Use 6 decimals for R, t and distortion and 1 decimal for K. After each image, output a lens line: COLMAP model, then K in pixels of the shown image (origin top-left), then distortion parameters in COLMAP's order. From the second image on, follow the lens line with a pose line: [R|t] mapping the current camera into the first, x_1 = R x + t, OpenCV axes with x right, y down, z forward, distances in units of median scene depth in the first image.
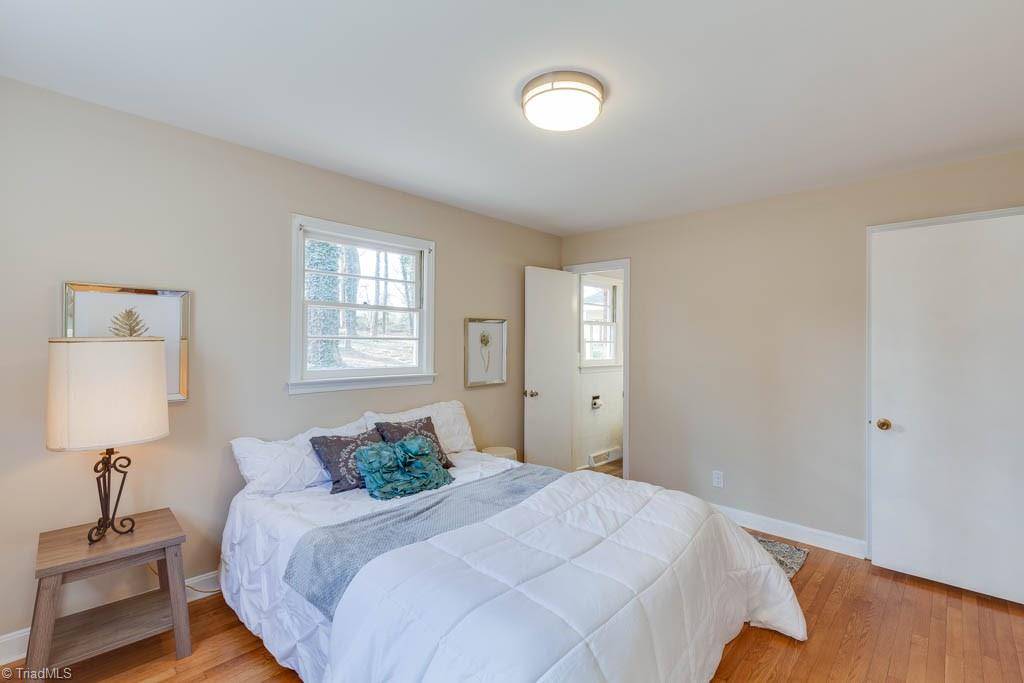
lens RADIAL K [[458.7, 0, 517.5], [0, 458.7, 338.4], [0, 0, 1]] dist [0.010396, -0.004934]
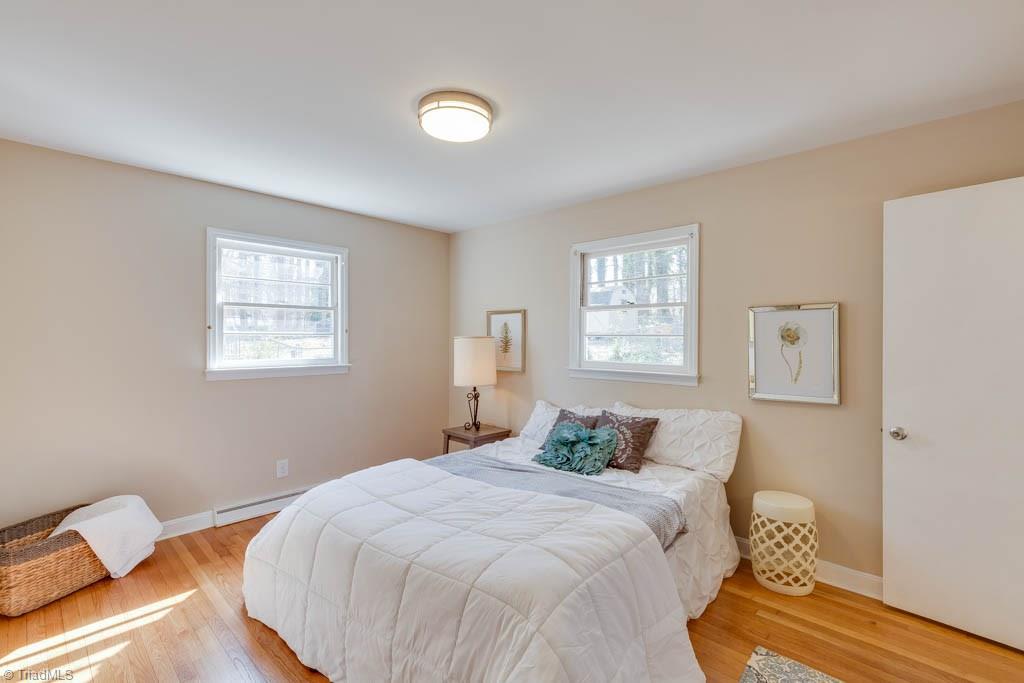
lens RADIAL K [[458.7, 0, 517.5], [0, 458.7, 338.4], [0, 0, 1]] dist [0.010396, -0.004934]
pose [[0.003010, -0.012592, -0.999916, 0.871409], [0.001423, 0.999920, -0.012588, 0.022353], [0.999994, -0.001385, 0.003027, 0.837875]]
